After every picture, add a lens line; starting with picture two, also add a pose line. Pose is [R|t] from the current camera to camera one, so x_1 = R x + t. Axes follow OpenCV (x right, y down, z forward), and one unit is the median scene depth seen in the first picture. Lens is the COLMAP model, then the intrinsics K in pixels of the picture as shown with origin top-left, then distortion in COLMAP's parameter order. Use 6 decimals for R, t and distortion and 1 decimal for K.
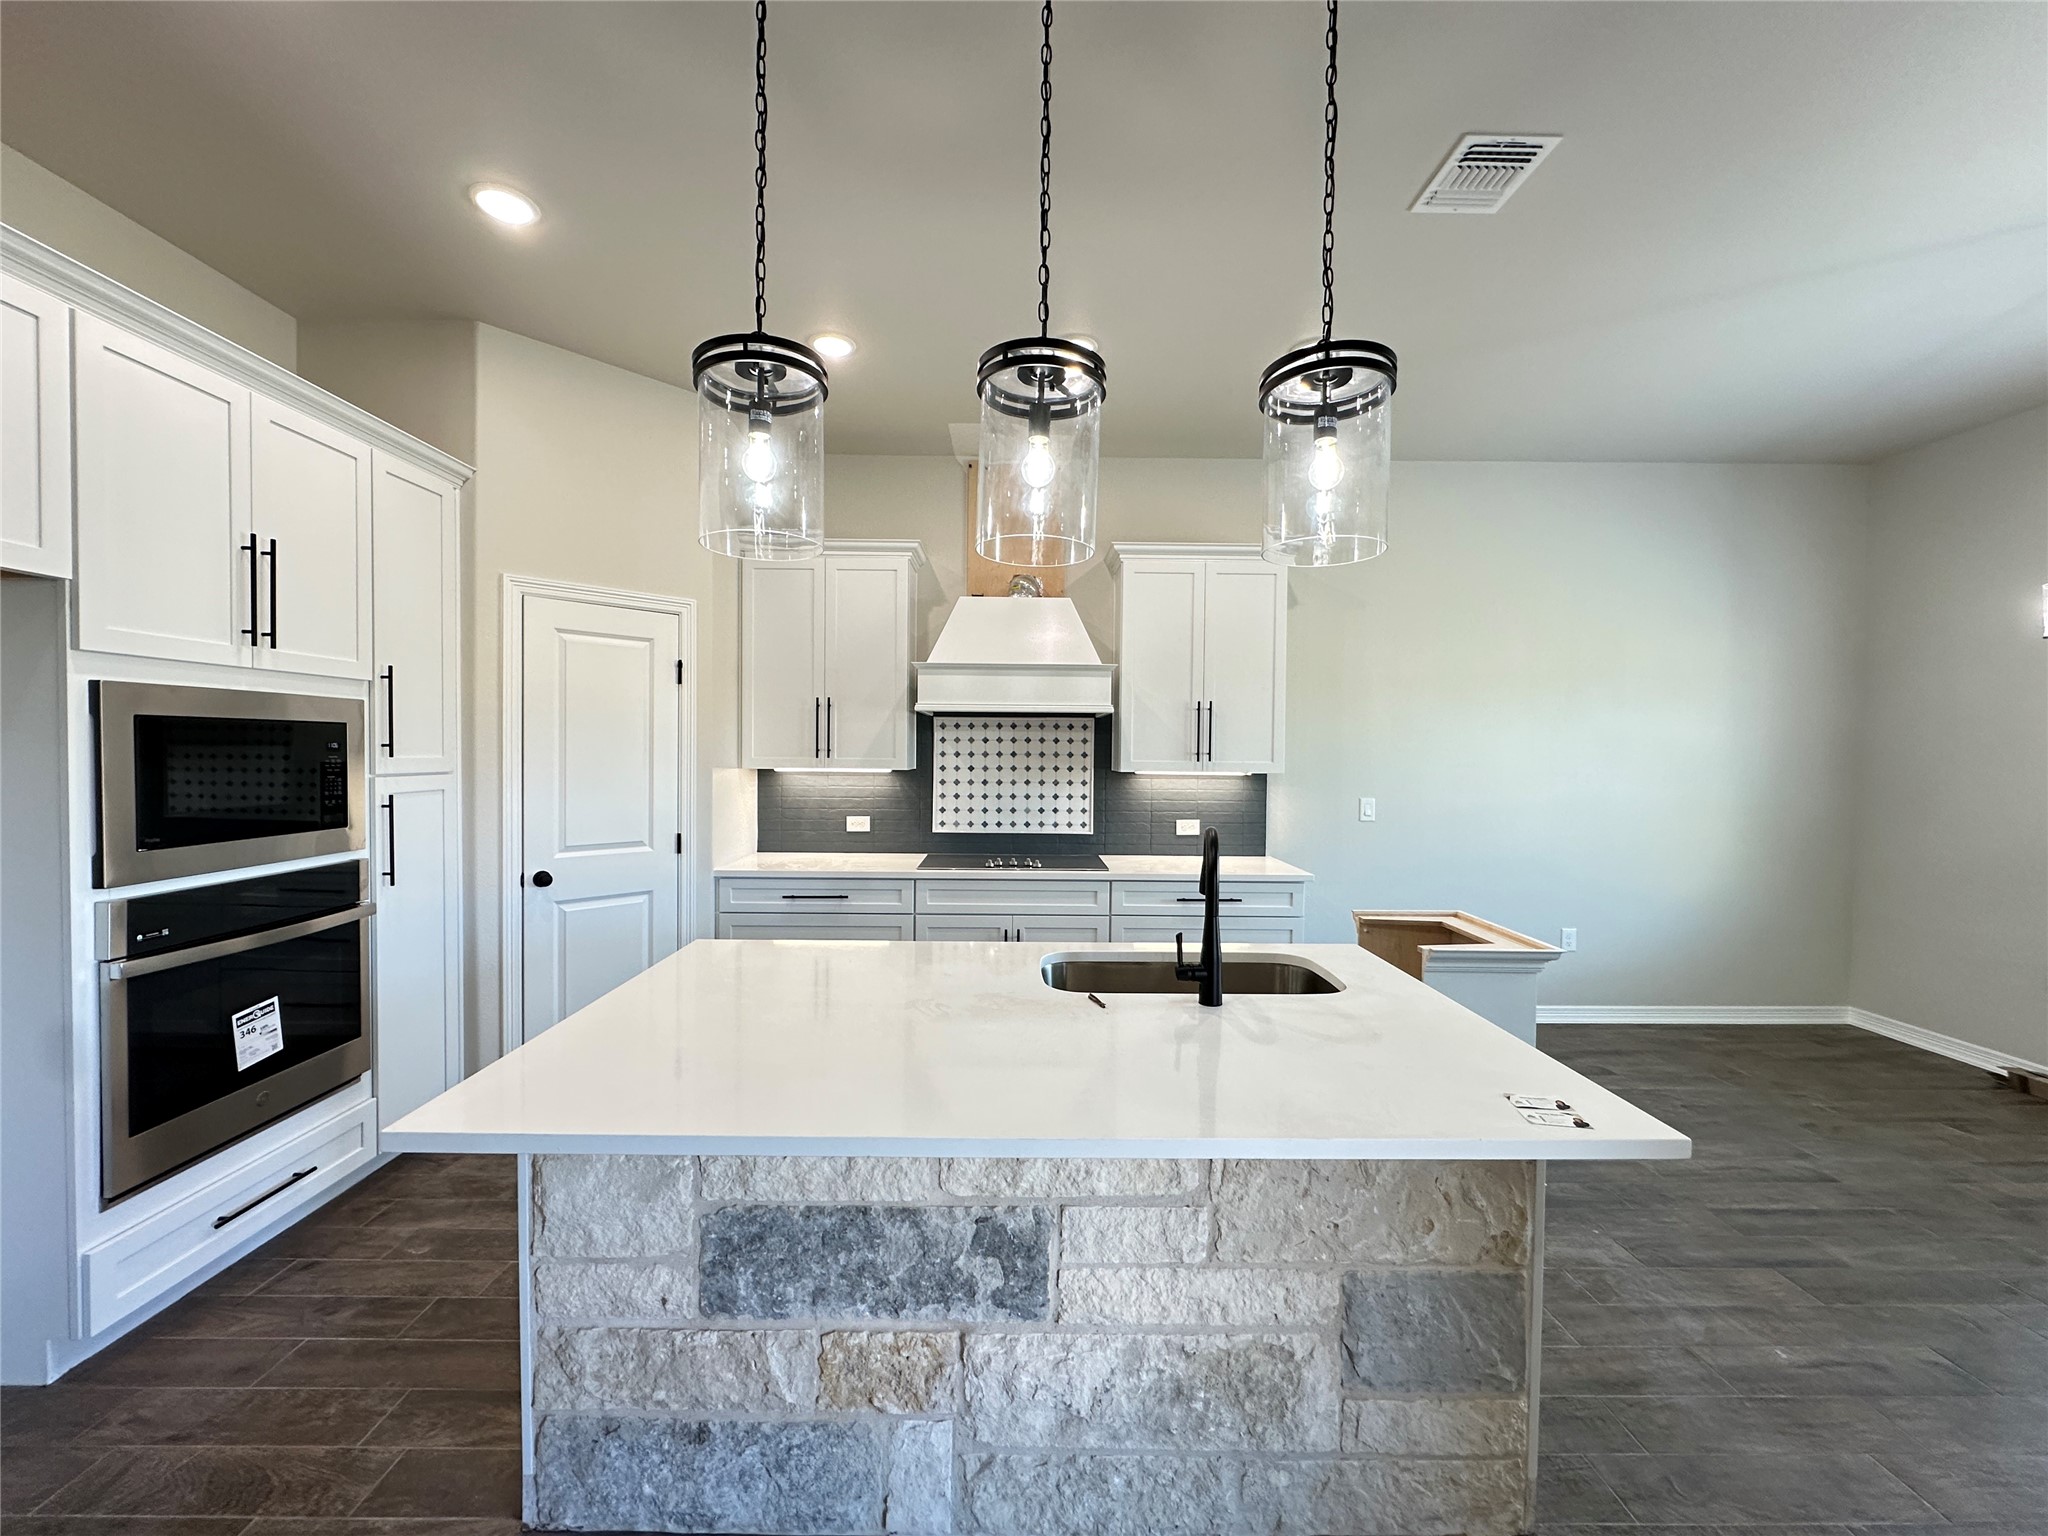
lens RADIAL K [[815.2, 0, 1019.8], [0, 815.2, 768.9], [0, 0, 1]] dist [-0.002273, 0.000587]
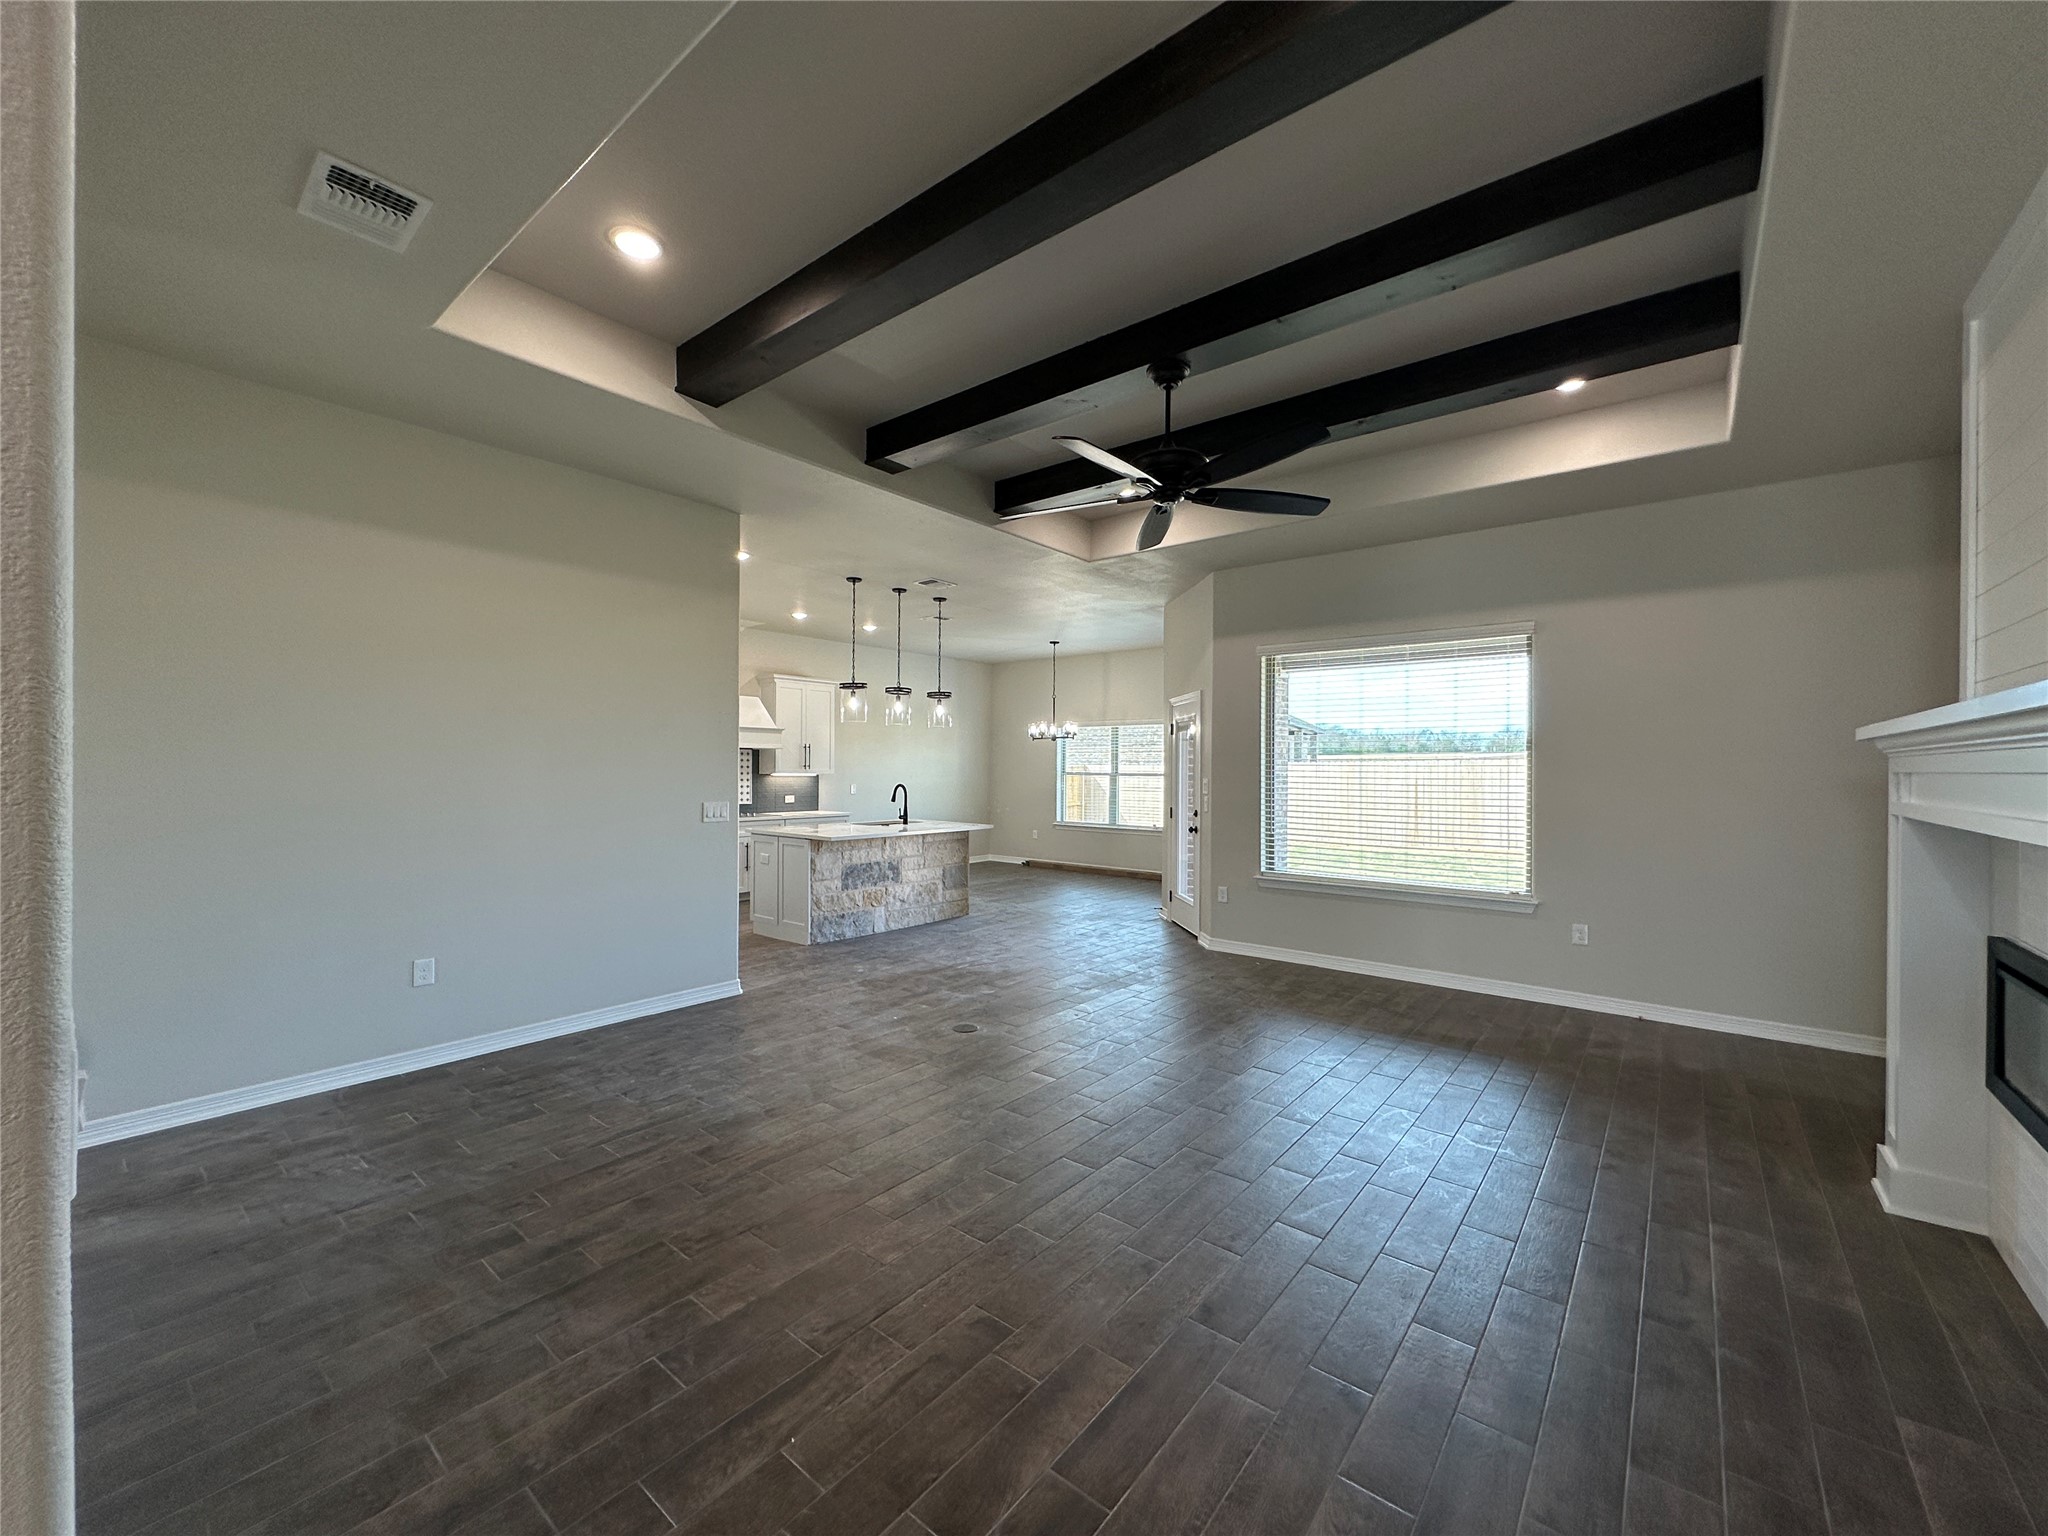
lens RADIAL K [[815.2, 0, 1017.3], [0, 815.2, 768.2], [0, 0, 1]] dist [-0.002273, 0.000587]
pose [[0.642221, -0.005584, 0.766499, -1.327974], [0.018102, 0.999805, -0.007884, 0.019173], [-0.766306, 0.018938, 0.642197, -1.095463]]
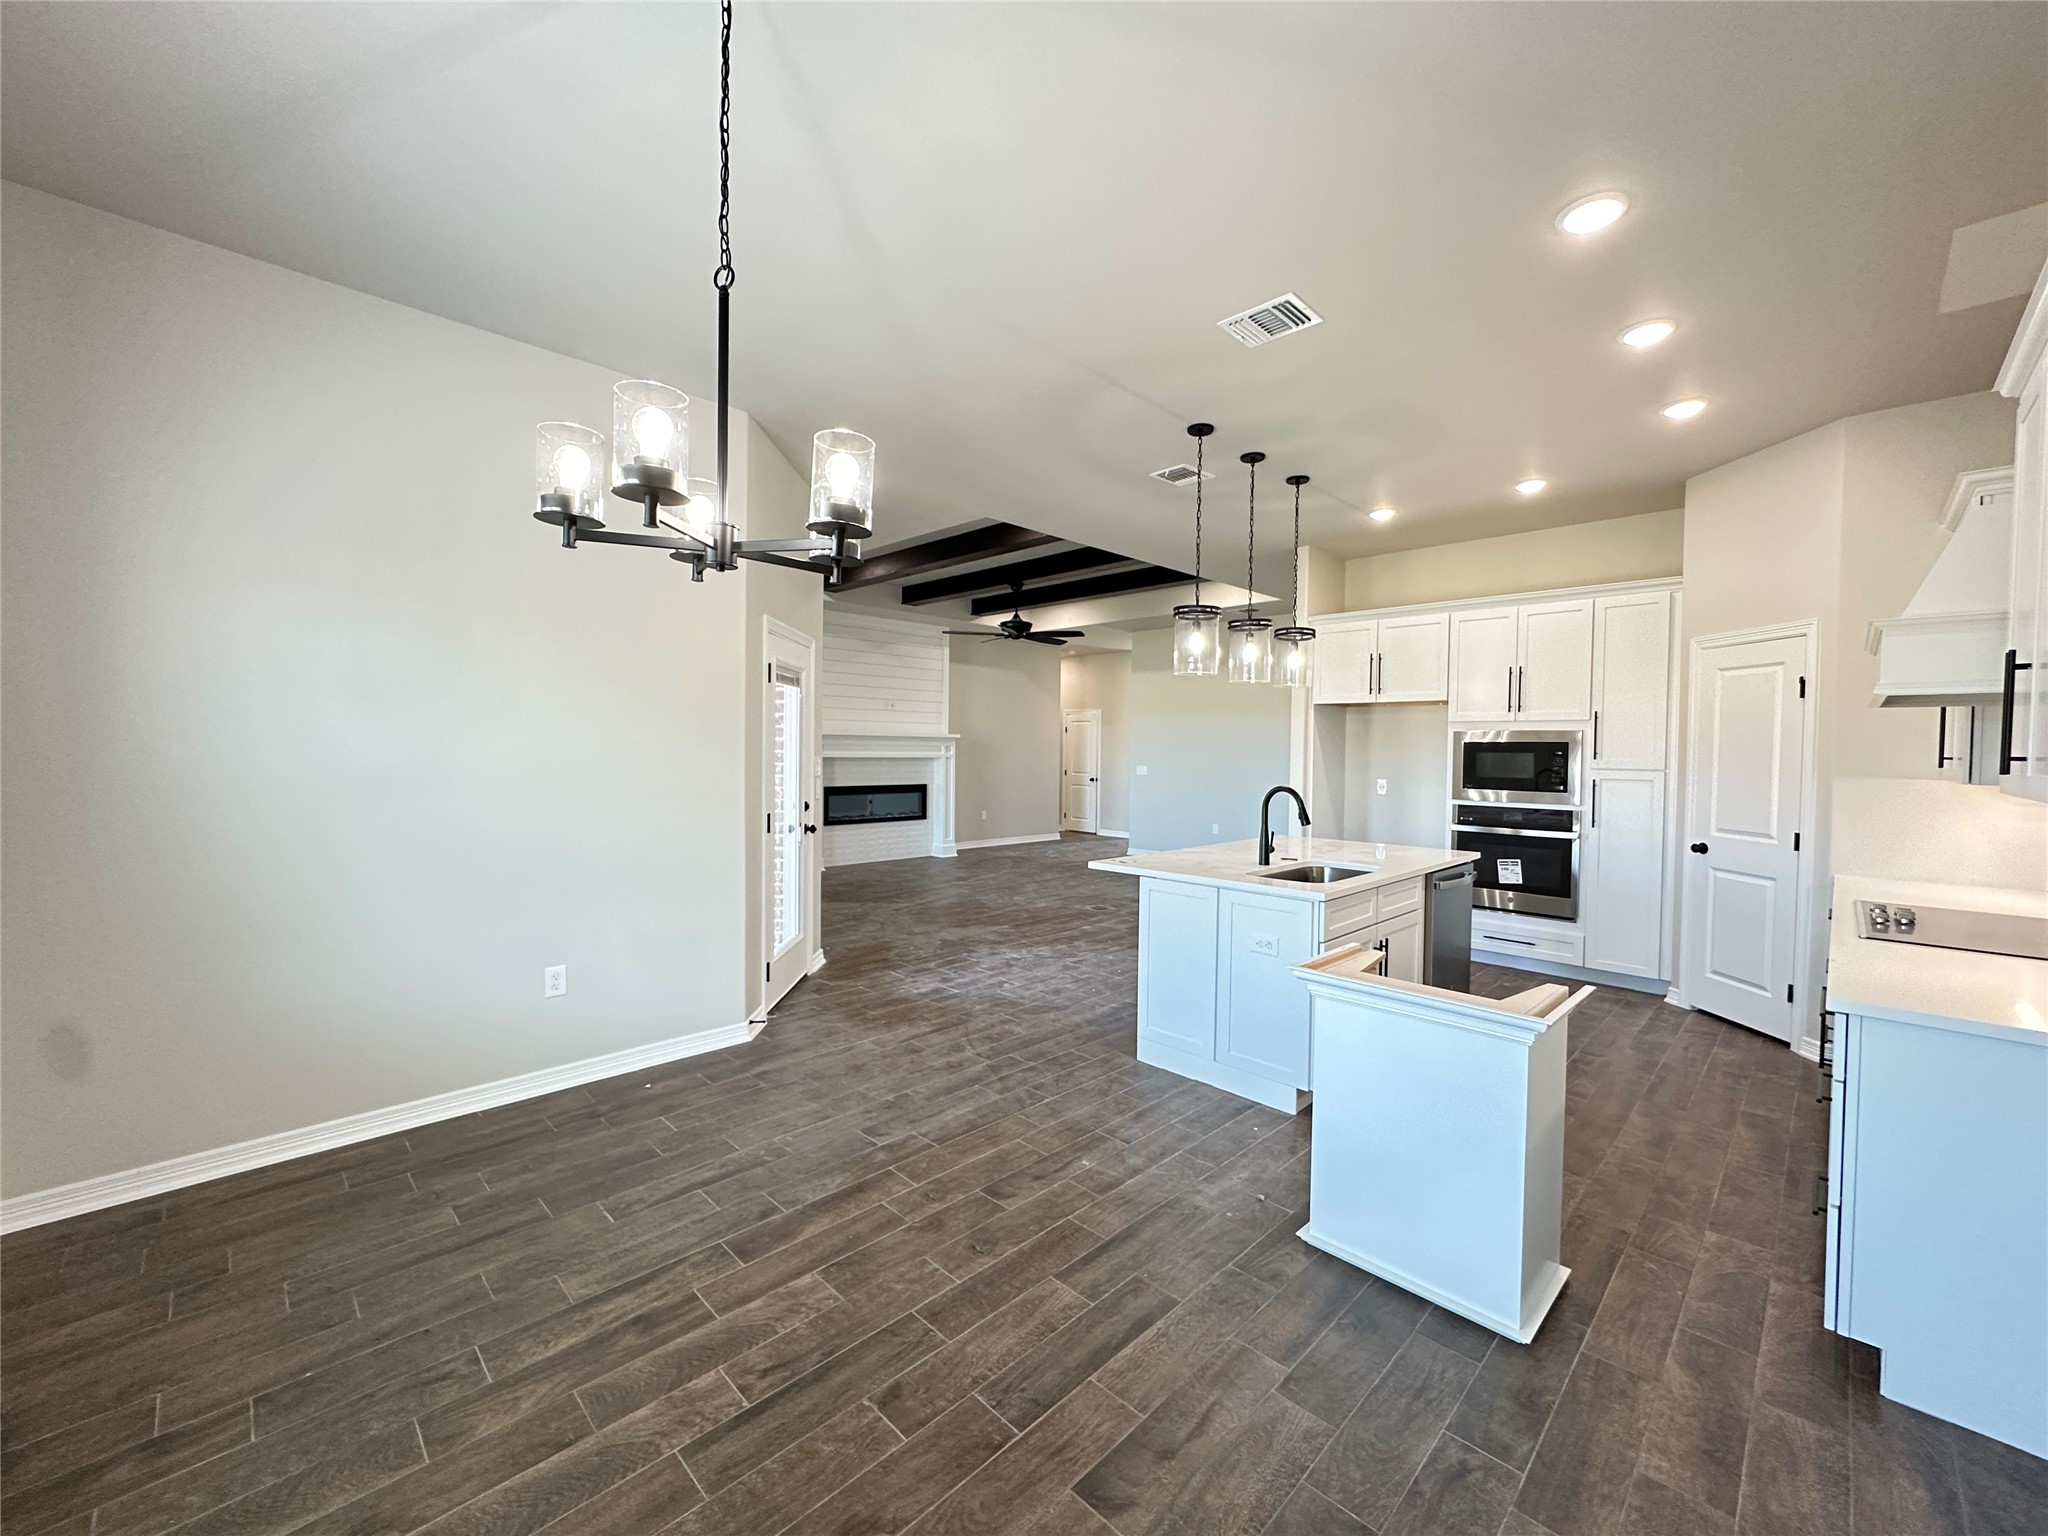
lens RADIAL K [[815.2, 0, 1020.9], [0, 815.2, 764.1], [0, 0, 1]] dist [-0.002273, 0.000587]
pose [[-0.714839, -0.005666, -0.699266, 1.101365], [-0.037680, 0.998827, 0.030426, -0.008022], [0.698273, 0.048098, -0.714214, 1.039875]]
